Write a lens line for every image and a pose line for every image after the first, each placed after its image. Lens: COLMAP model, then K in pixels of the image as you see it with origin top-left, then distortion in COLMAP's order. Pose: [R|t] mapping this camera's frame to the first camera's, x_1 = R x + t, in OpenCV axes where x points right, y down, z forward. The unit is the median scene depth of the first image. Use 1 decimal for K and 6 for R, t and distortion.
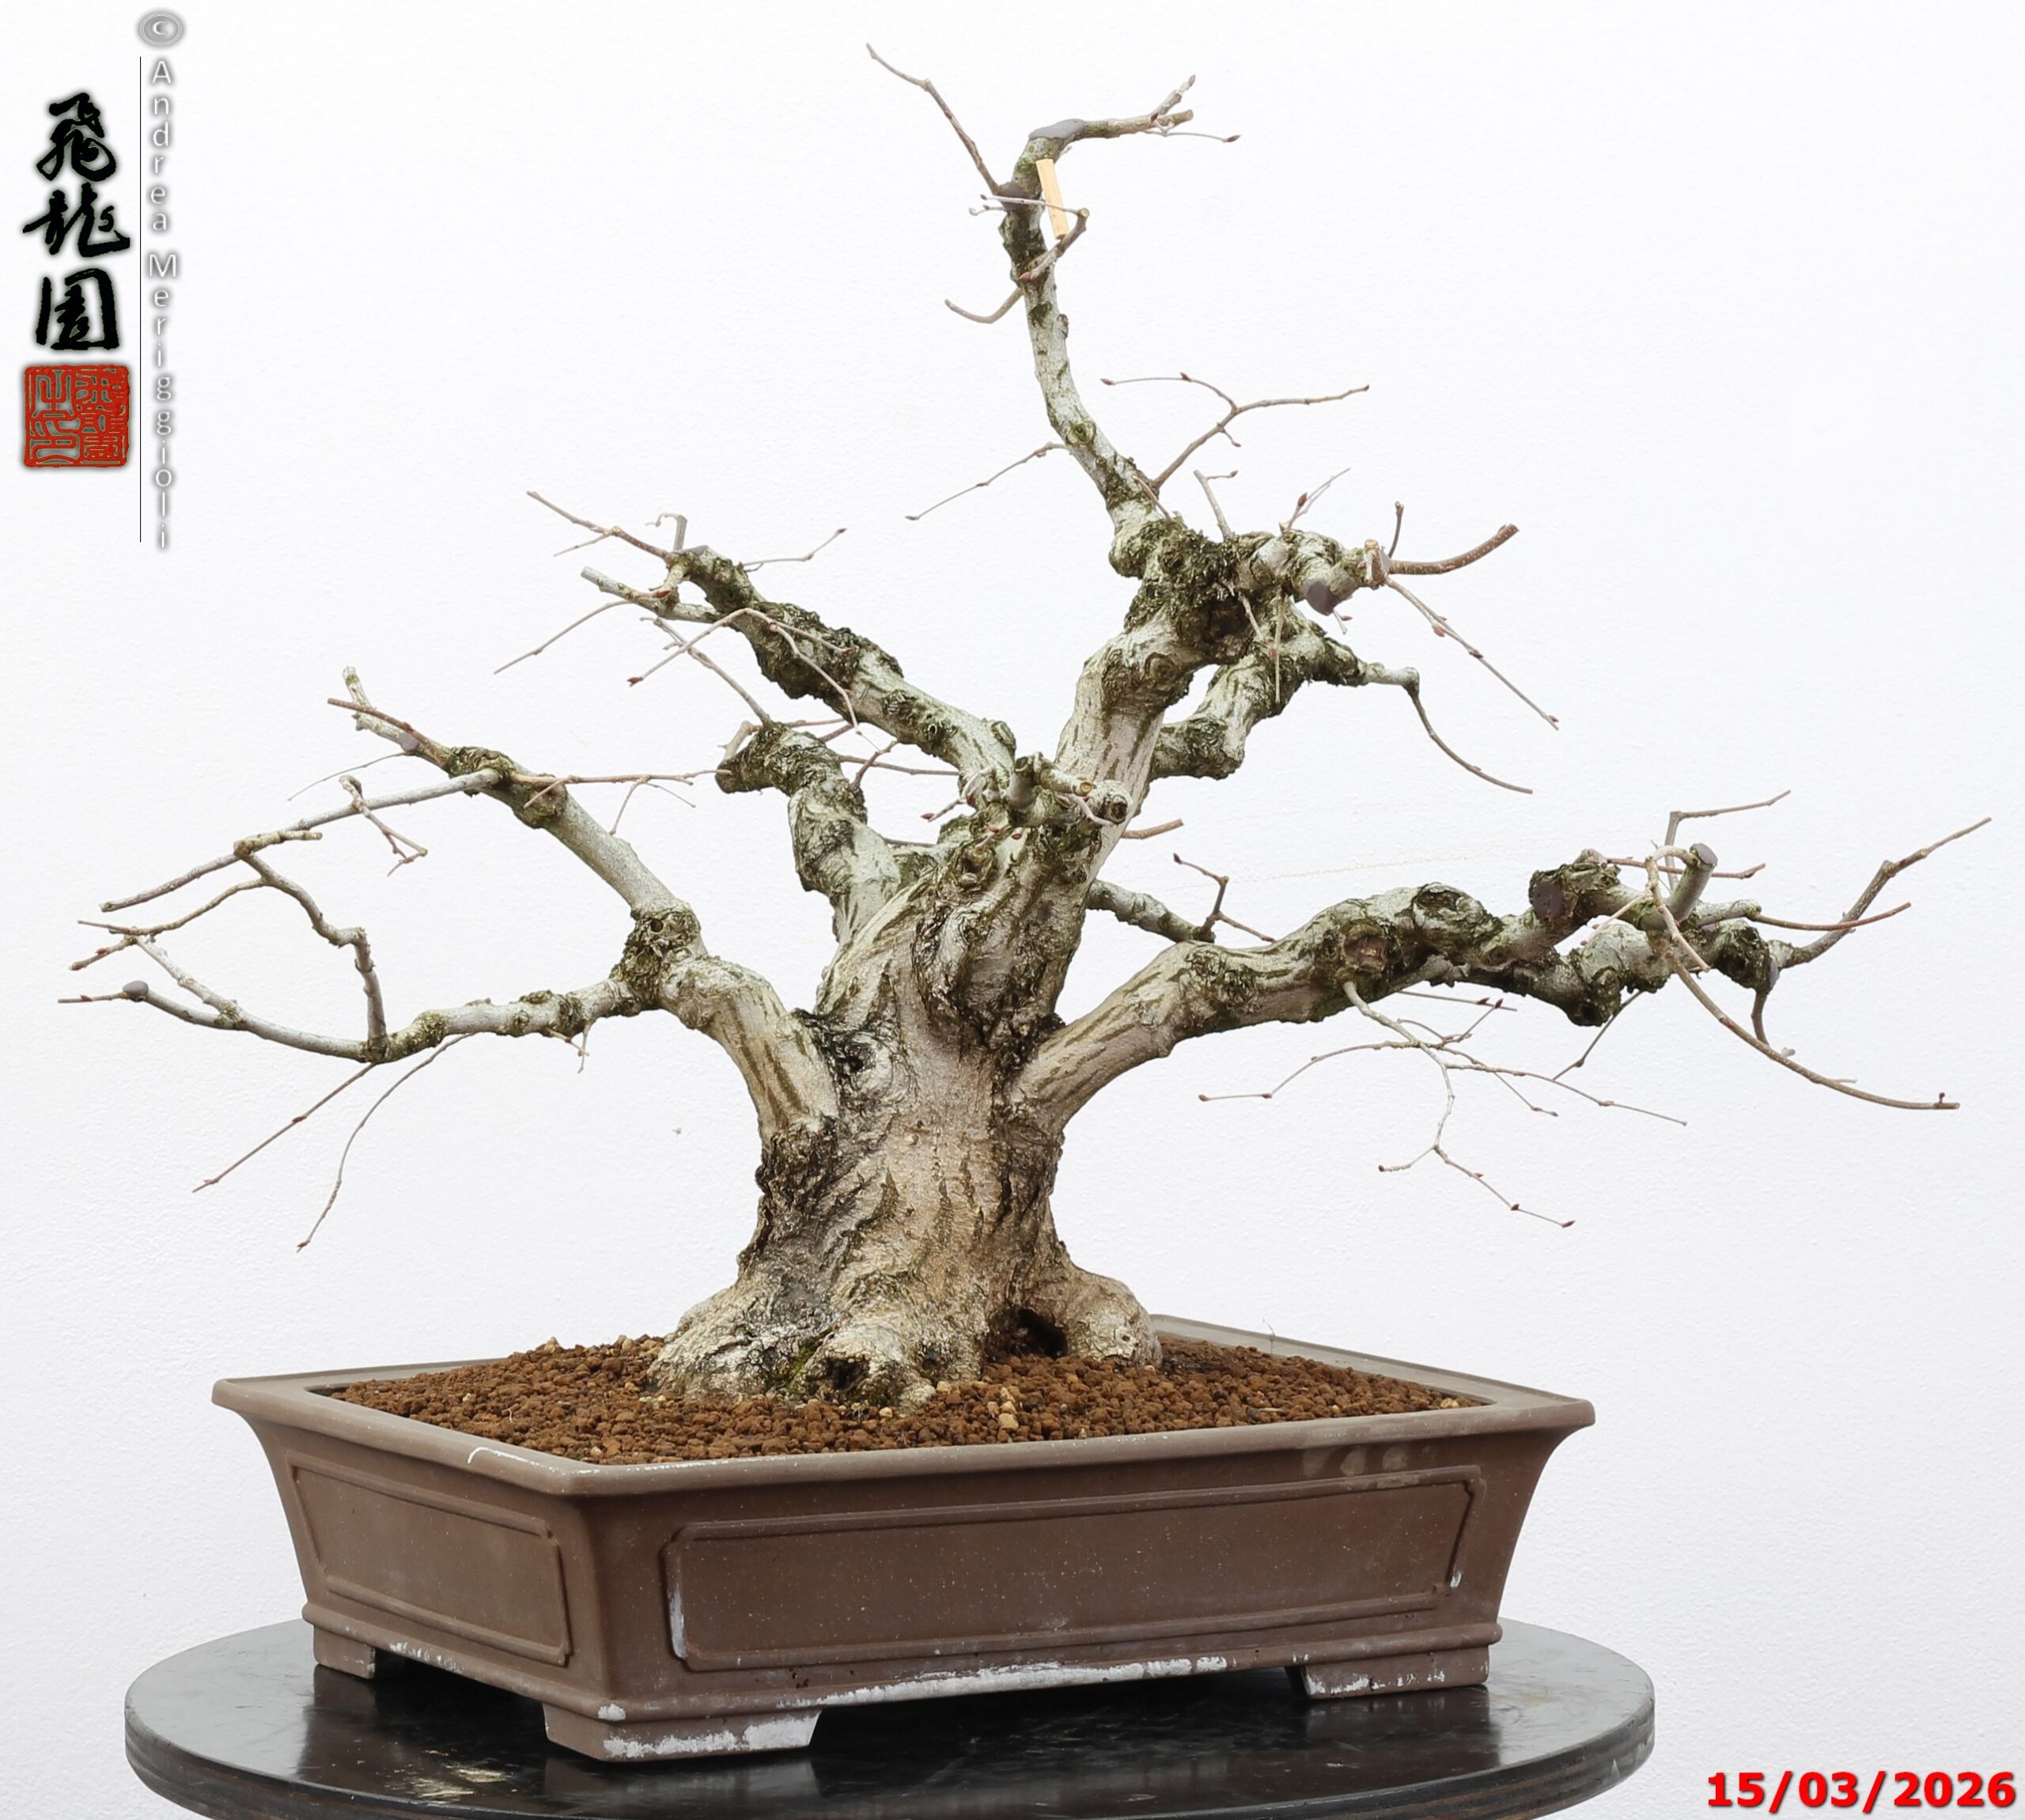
lens RADIAL K [[7102.0, 0, 819.2], [0, 7102.0, 910.5], [0, 0, 1]] dist [-0.096394, -0.729198]
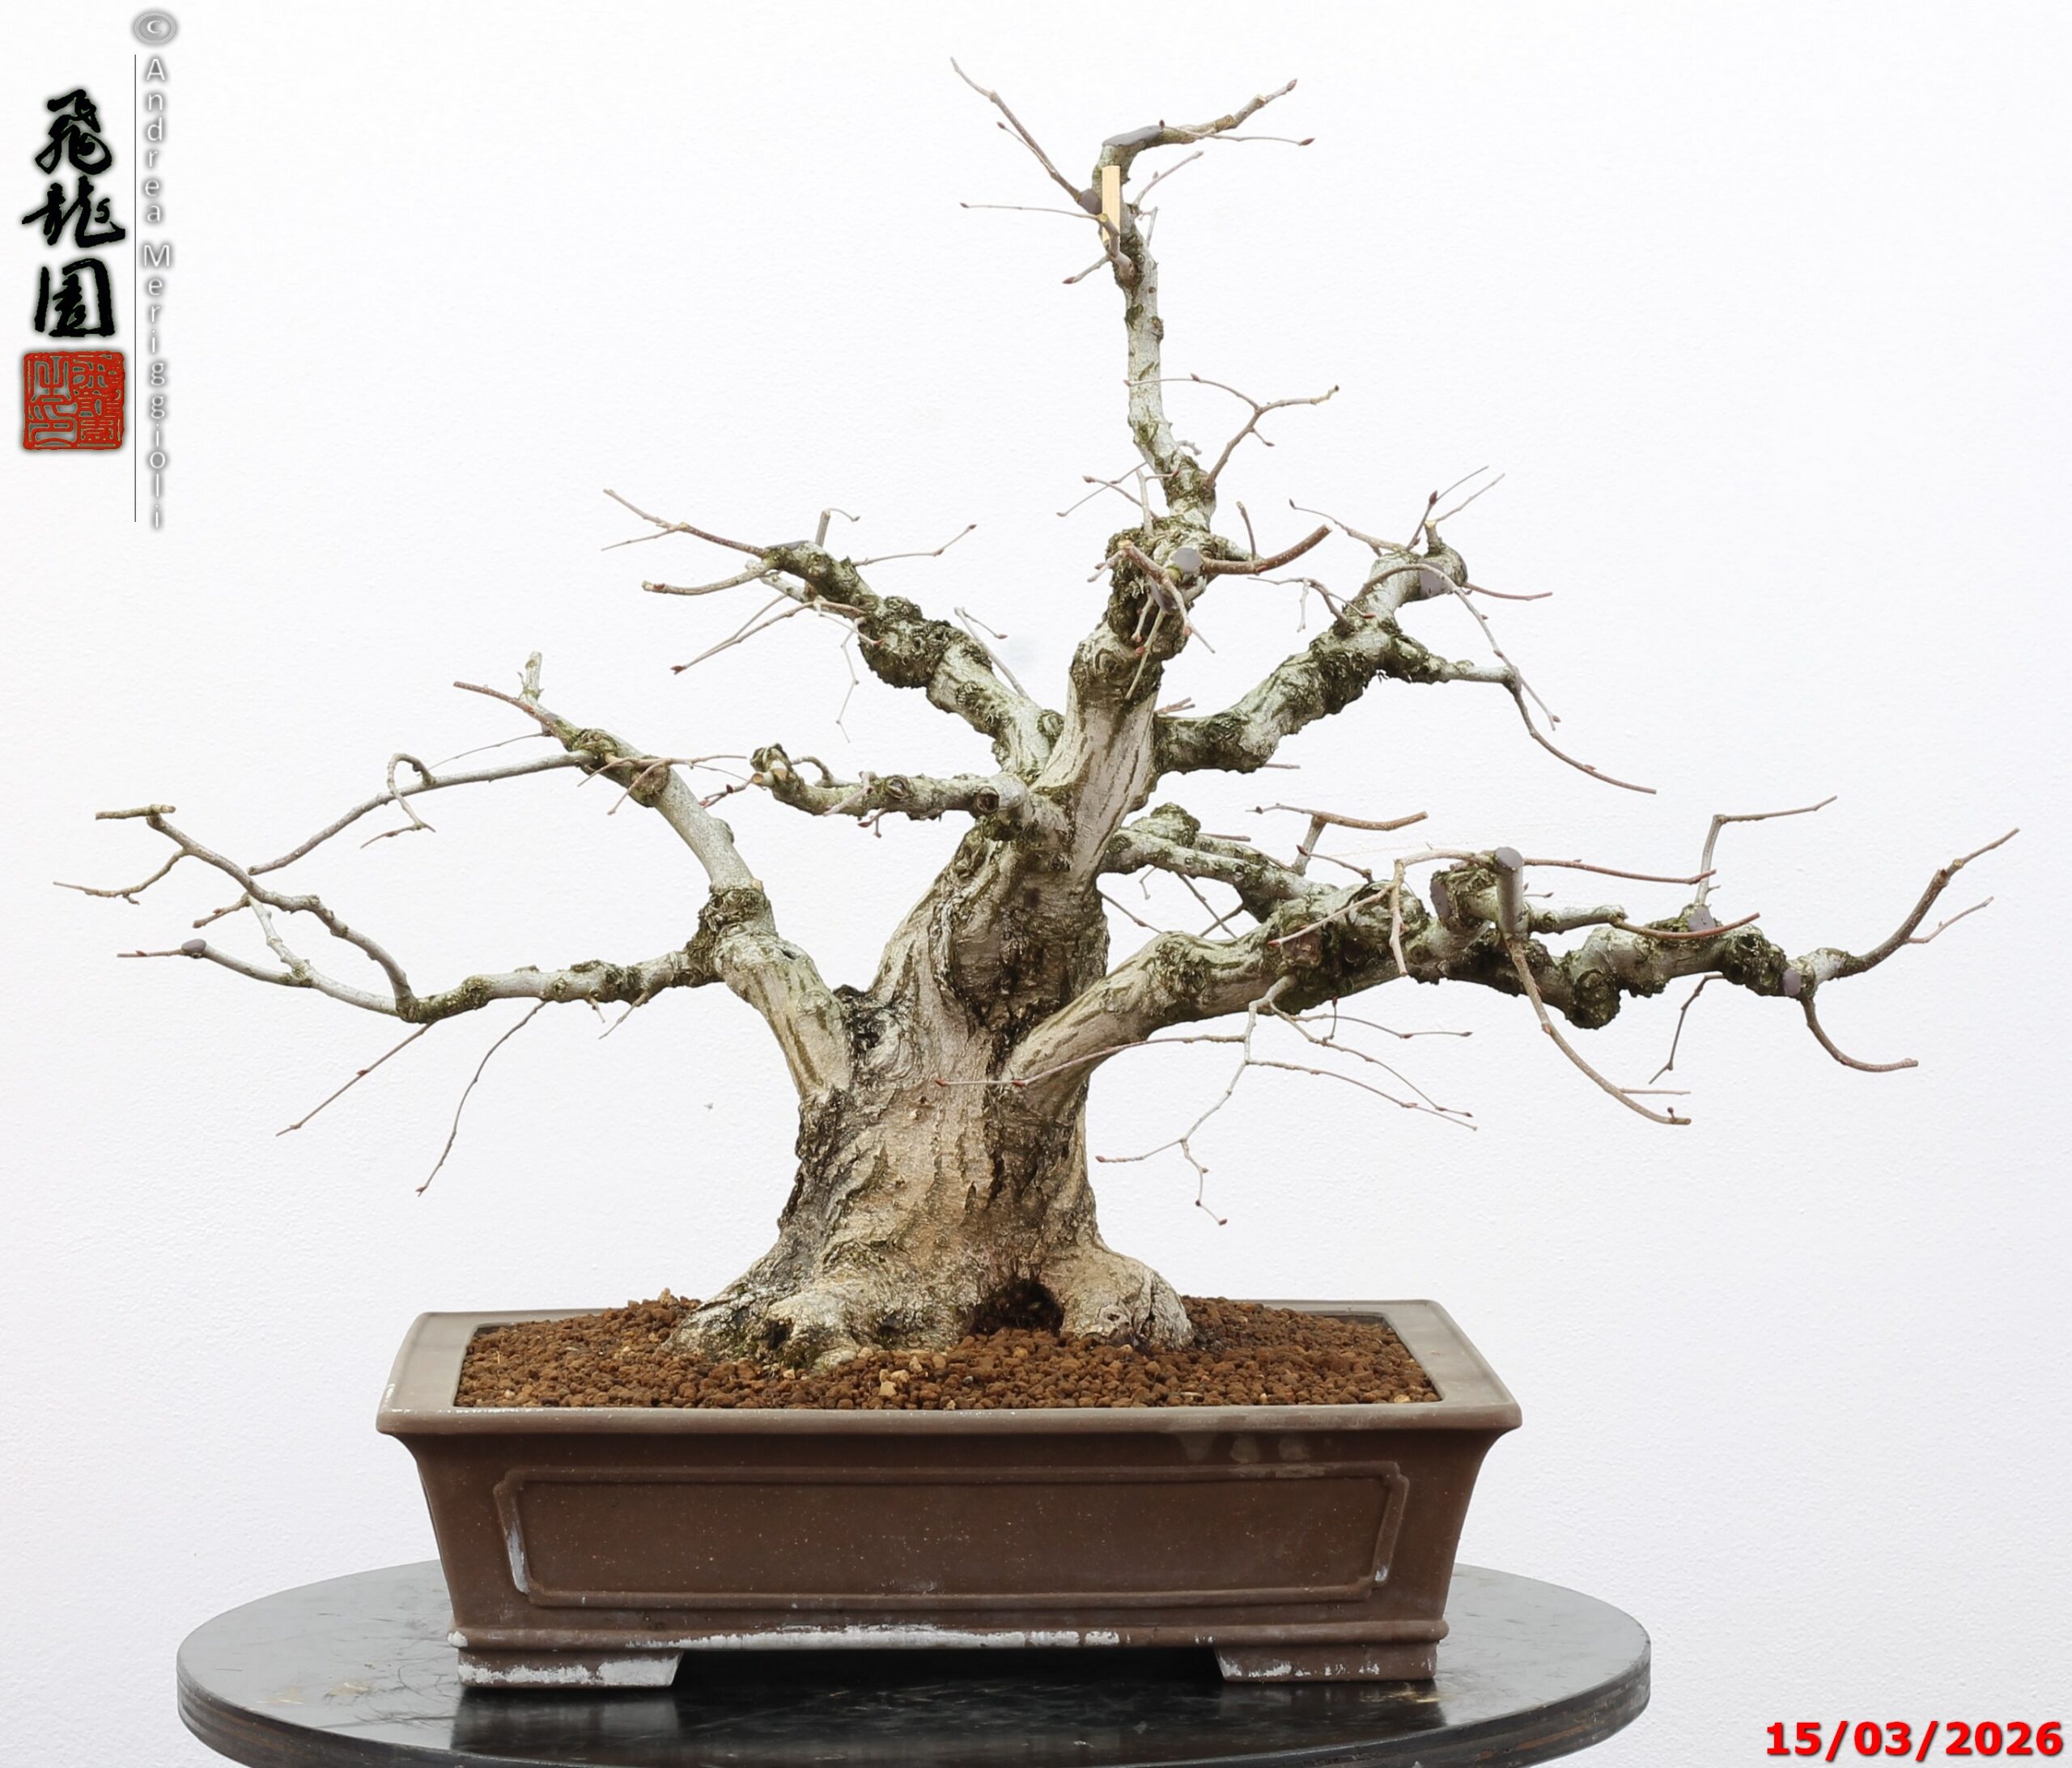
lens RADIAL K [[6910.8, 0, 1147.6], [0, 6910.8, 883.2], [0, 0, 1]] dist [-0.080082, -1.287333]
pose [[0.912785, 0.026406, -0.407585, 0.455752], [-0.025251, 0.999647, 0.008215, -0.010726], [0.407658, 0.002794, 0.913130, 0.092038]]
